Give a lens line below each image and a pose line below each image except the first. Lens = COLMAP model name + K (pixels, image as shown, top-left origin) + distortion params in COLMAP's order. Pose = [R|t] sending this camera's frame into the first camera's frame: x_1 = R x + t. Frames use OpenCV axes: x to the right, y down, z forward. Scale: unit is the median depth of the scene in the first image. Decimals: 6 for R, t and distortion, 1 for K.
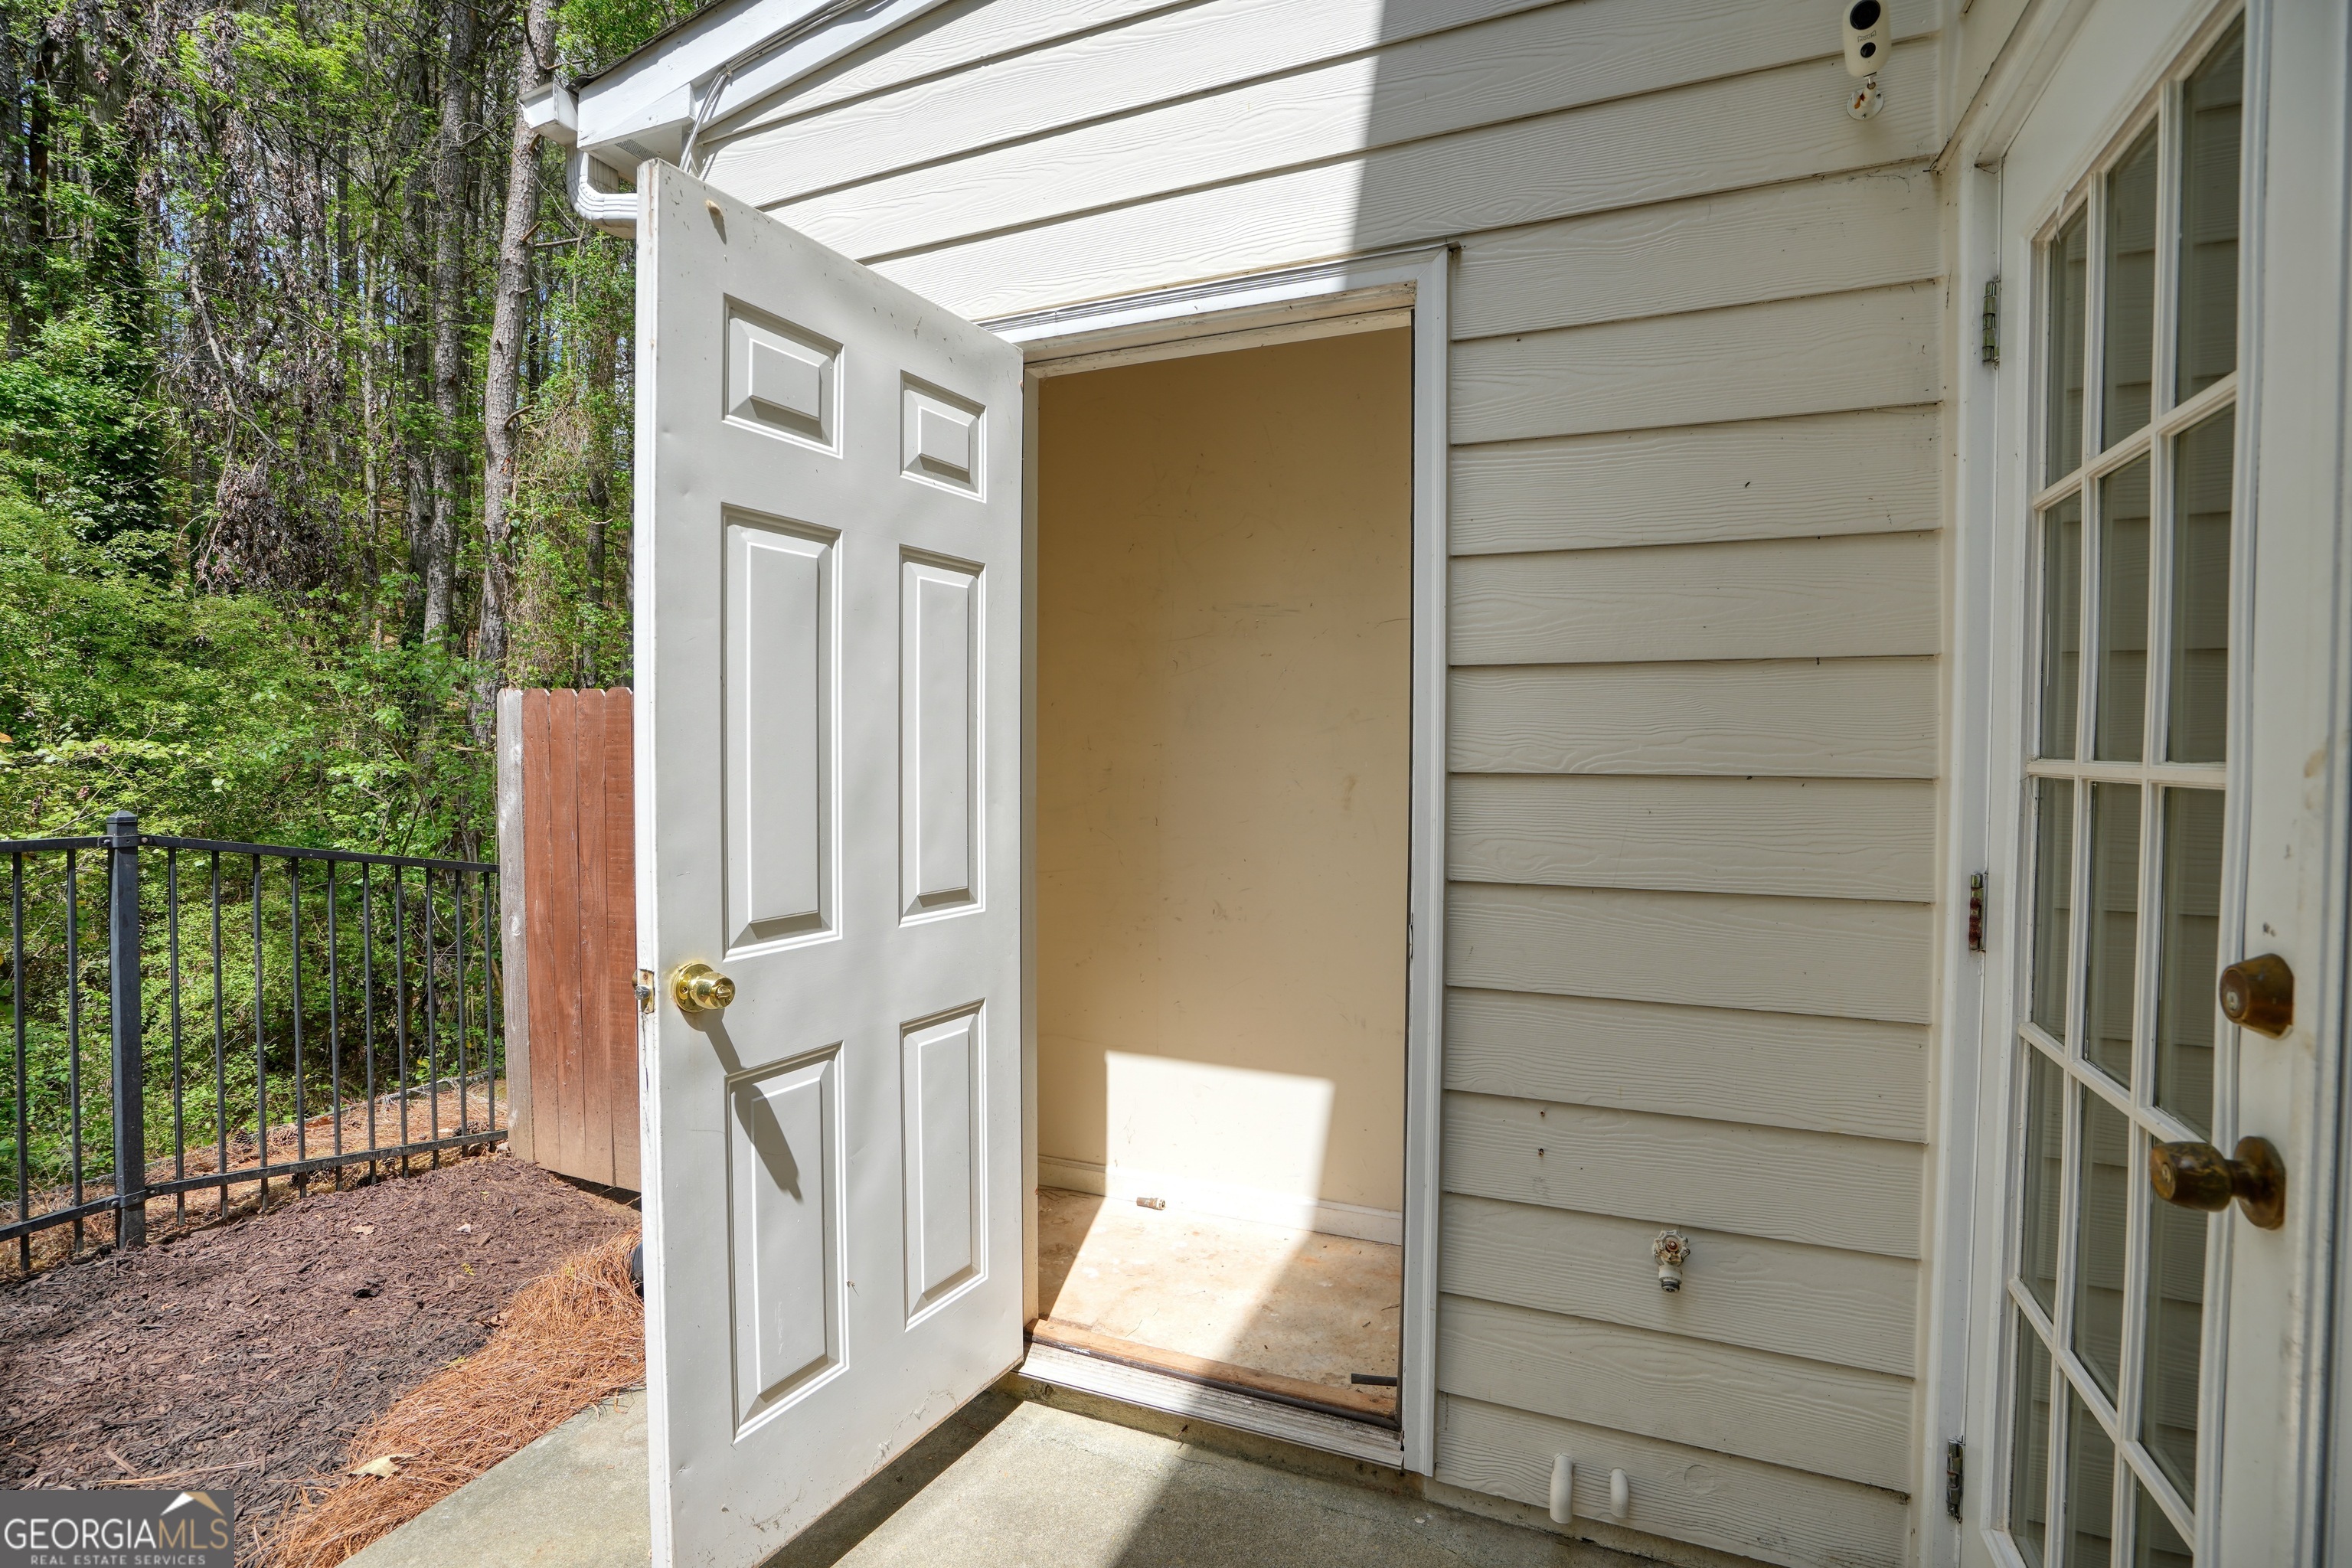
lens RADIAL K [[1085.1, 0, 1171.9], [0, 1085.1, 777.4], [0, 0, 1]] dist [-0.064765, 0.028443]
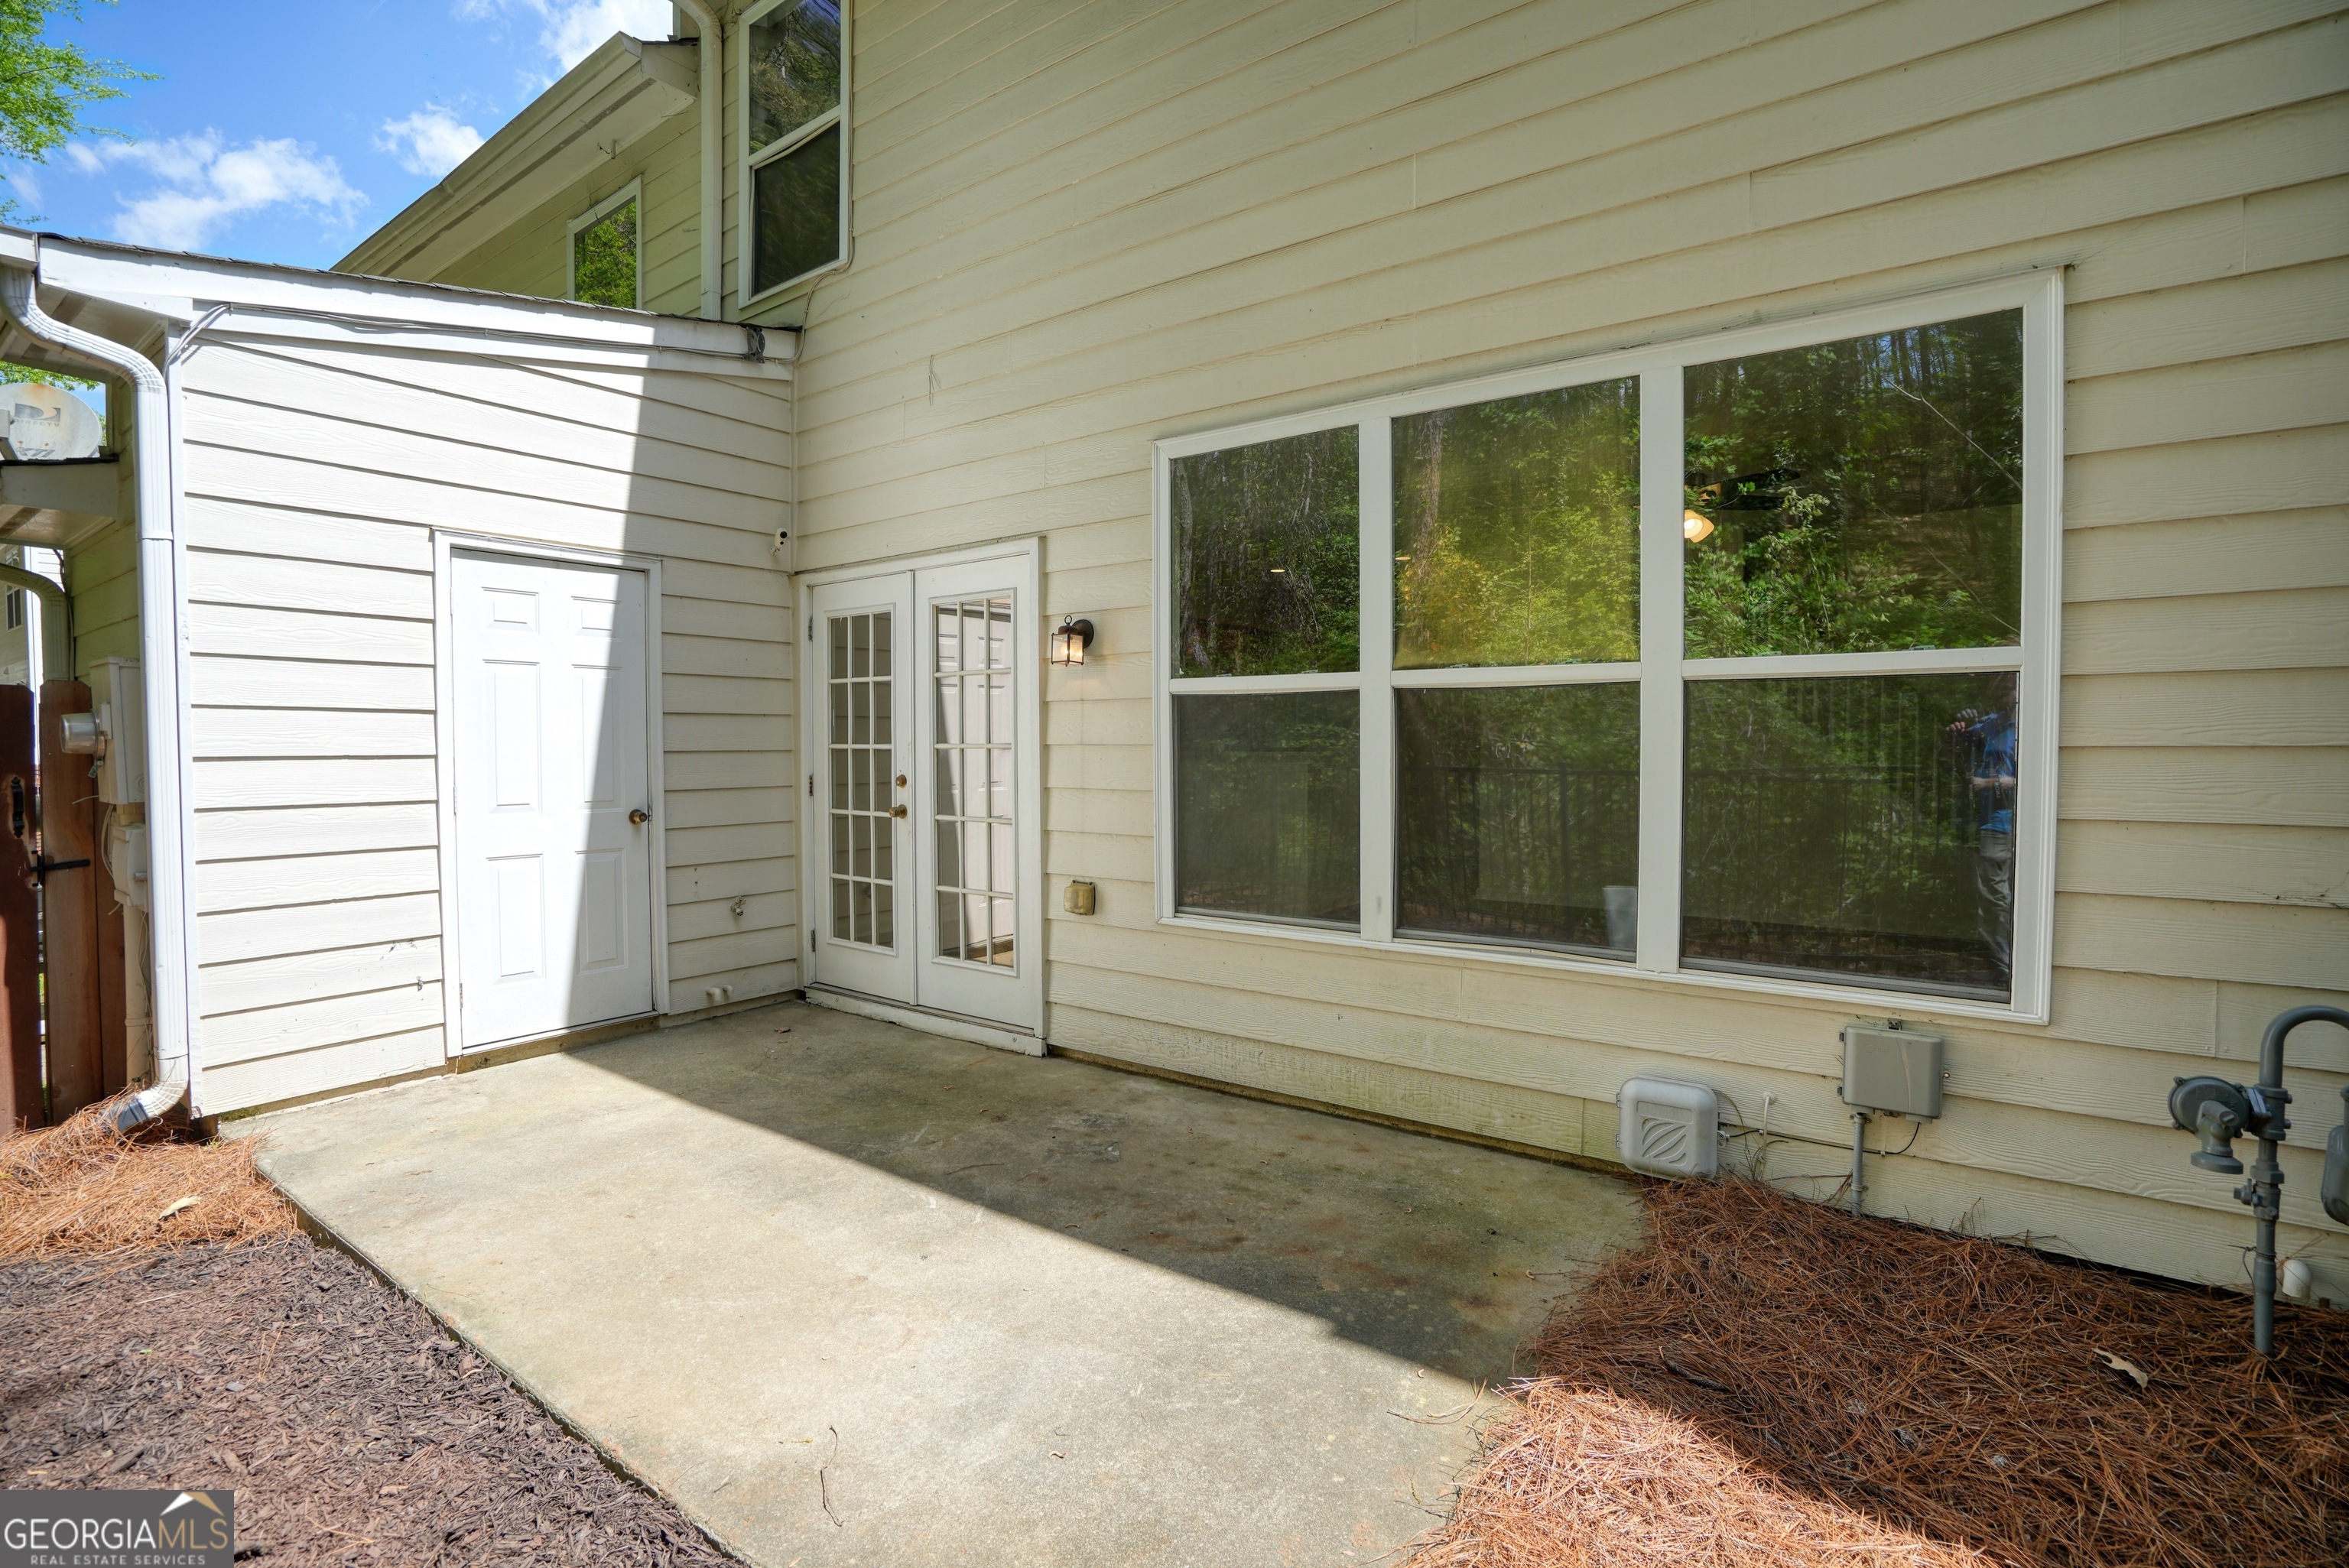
lens RADIAL K [[1083.6, 0, 1170.4], [0, 1083.6, 777.5], [0, 0, 1]] dist [-0.064765, 0.028443]
pose [[0.234600, -0.038376, 0.971334, -2.049523], [0.026225, 0.999107, 0.033140, 0.006967], [-0.971738, 0.017699, 0.235397, -0.880859]]
